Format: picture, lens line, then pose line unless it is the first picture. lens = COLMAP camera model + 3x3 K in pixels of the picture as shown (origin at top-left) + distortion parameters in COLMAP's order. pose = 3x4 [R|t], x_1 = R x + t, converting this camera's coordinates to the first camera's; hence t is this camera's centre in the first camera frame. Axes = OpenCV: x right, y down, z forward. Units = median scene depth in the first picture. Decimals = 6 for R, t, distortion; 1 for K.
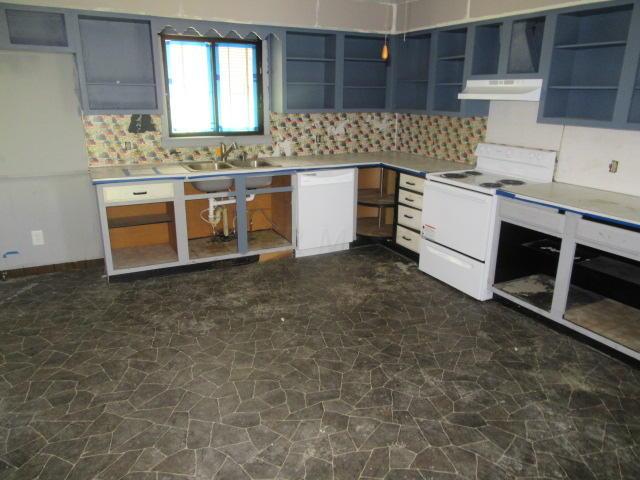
lens RADIAL K [[480.4, 0, 321.4], [0, 480.4, 242.3], [0, 0, 1]] dist [0.007581, 0.003867]
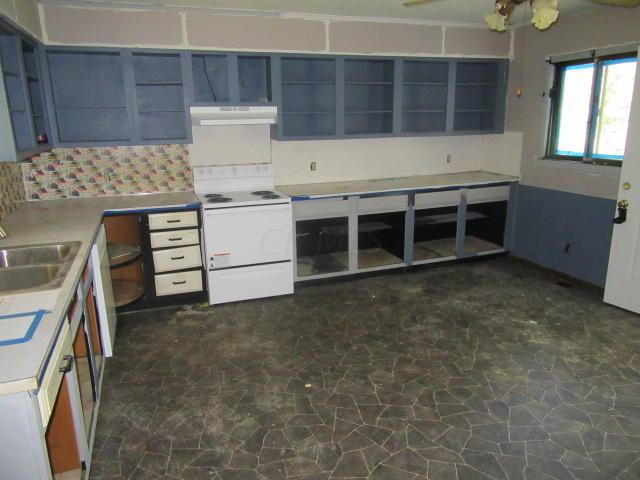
lens RADIAL K [[480.4, 0, 321.4], [0, 480.4, 242.3], [0, 0, 1]] dist [0.007581, 0.003867]
pose [[0.113027, -0.263601, 0.957987, -0.802126], [0.311846, 0.924858, 0.217692, -0.242787], [-0.943386, 0.274140, 0.186737, 0.737567]]
